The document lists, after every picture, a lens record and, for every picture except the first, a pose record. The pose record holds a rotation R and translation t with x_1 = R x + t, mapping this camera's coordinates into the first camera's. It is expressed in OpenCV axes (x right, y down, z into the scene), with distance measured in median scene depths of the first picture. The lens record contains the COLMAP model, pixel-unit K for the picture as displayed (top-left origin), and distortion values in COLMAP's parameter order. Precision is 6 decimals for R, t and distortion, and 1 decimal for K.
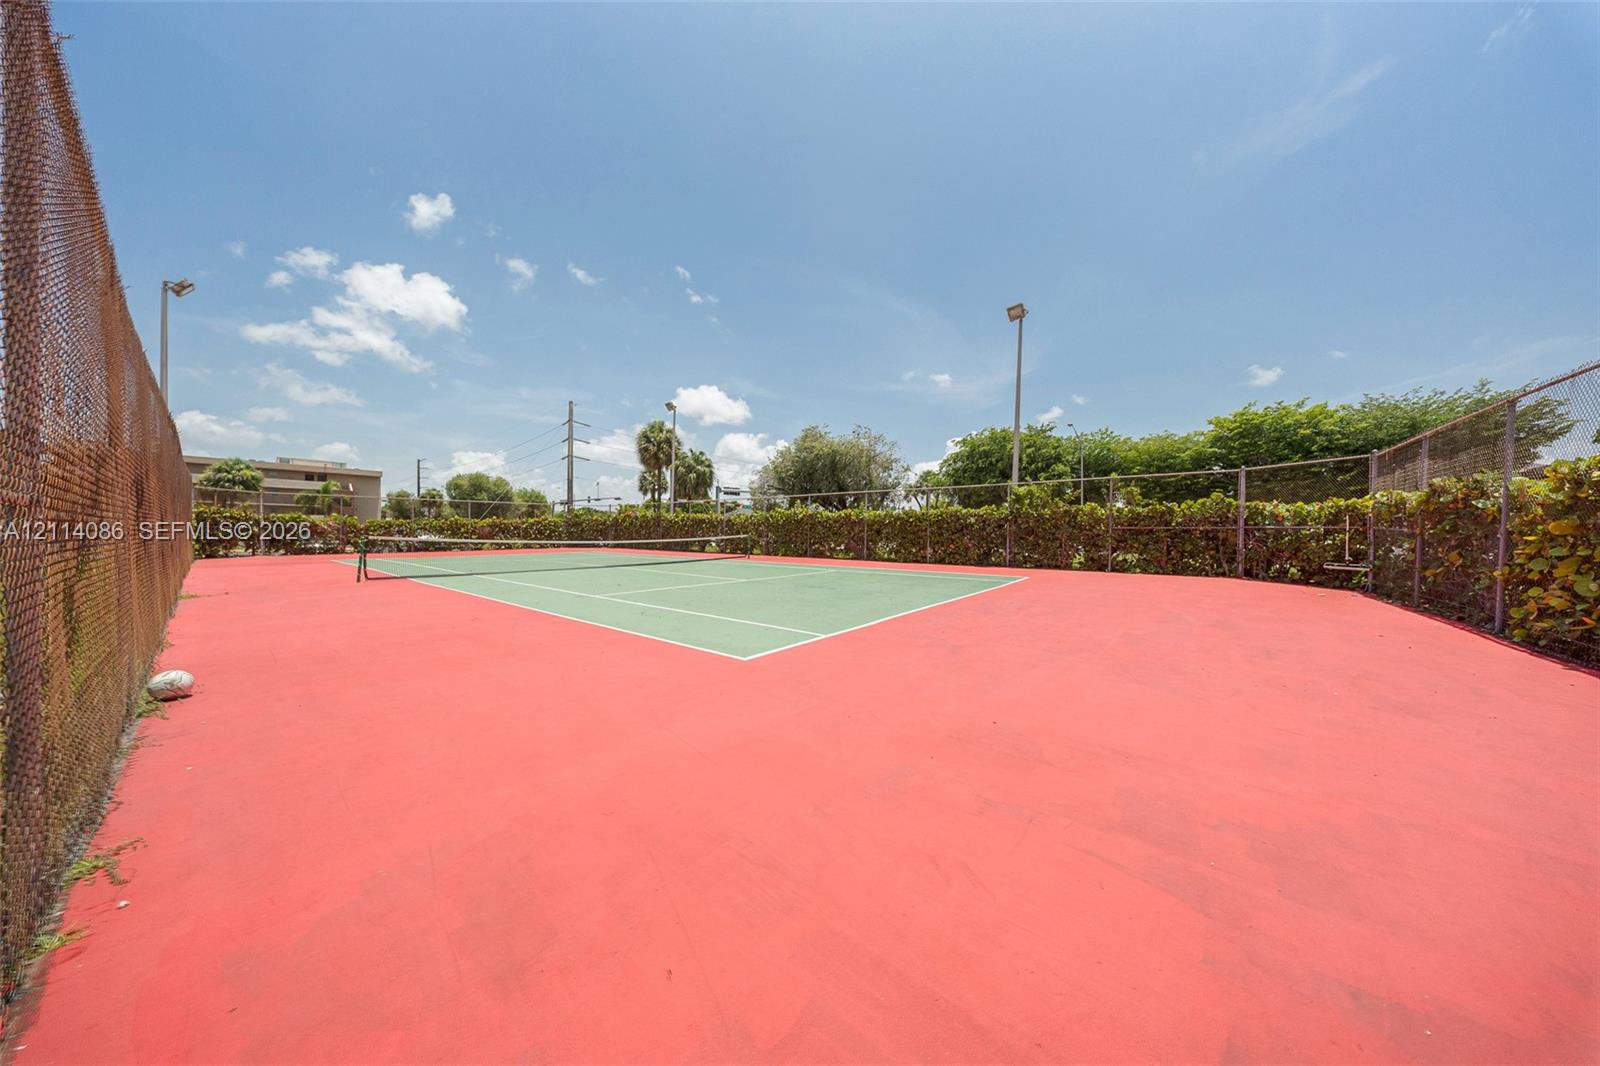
lens RADIAL K [[482.9, 0, 796.7], [0, 482.9, 539.8], [0, 0, 1]] dist [-0.000082, -0.000090]
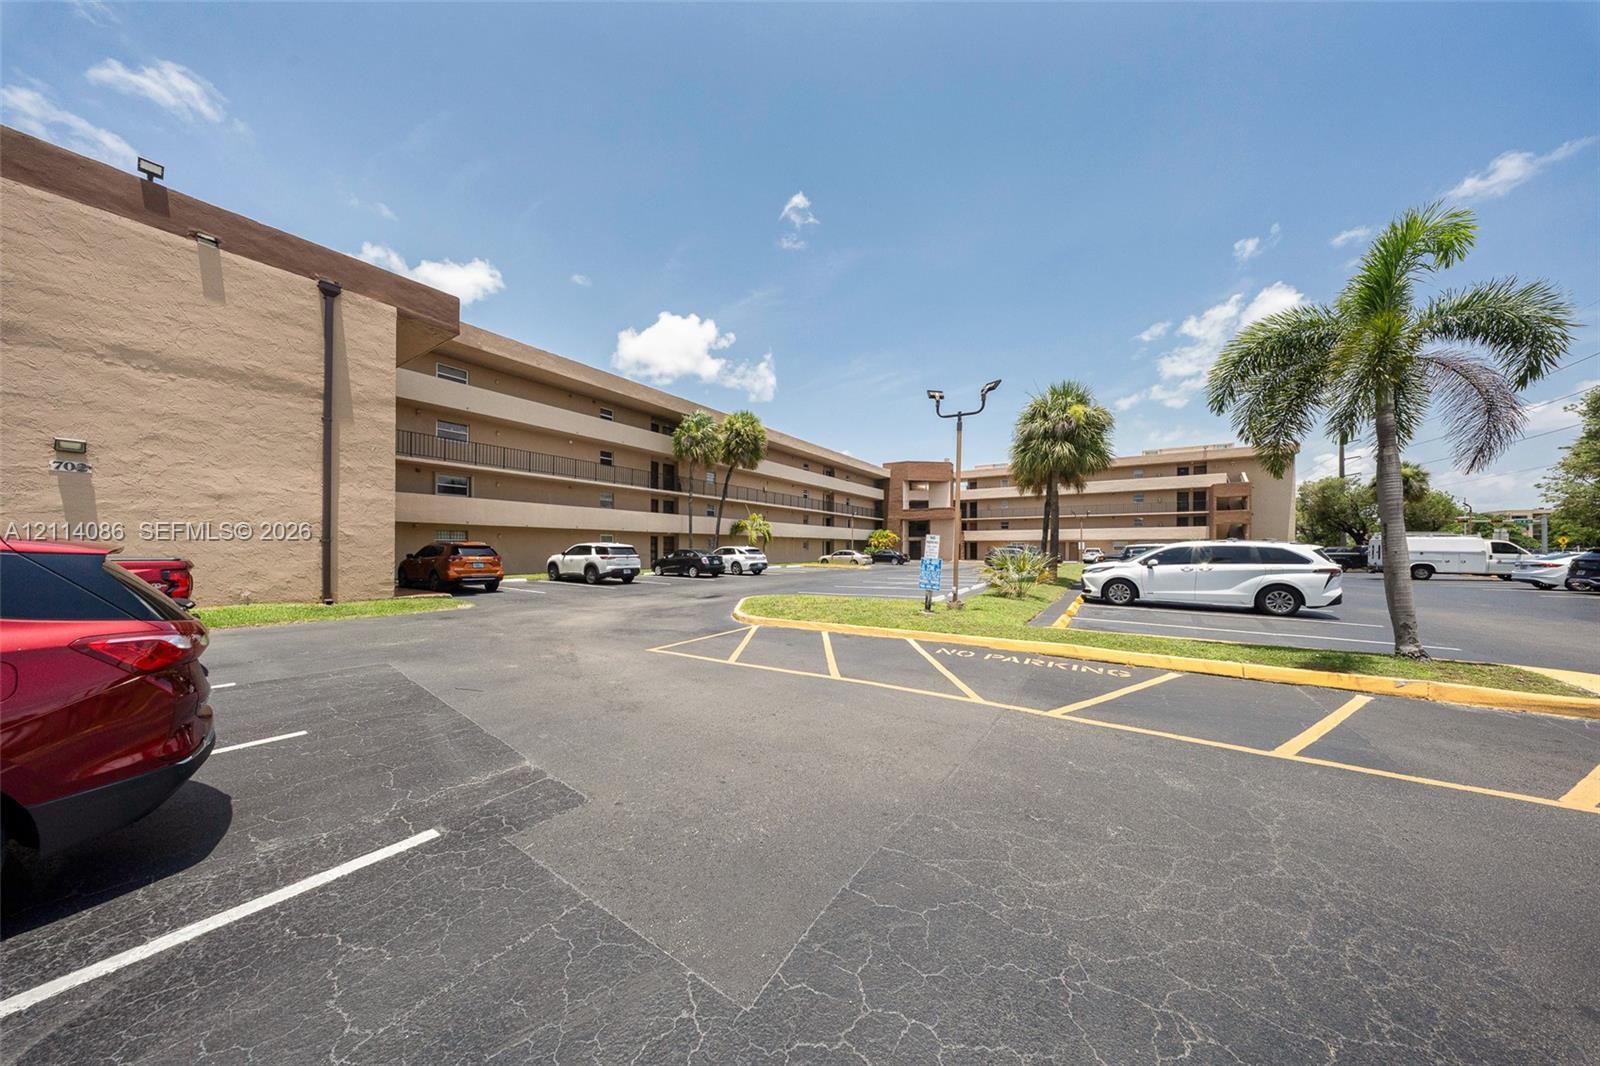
lens RADIAL K [[482.9, 0, 796.7], [0, 482.9, 539.8], [0, 0, 1]] dist [-0.000082, -0.000090]
pose [[0.124208, -0.011834, -0.992186, -0.404045], [-0.025327, 0.999565, -0.015093, -0.007980], [0.991933, 0.027003, 0.123854, 0.379943]]
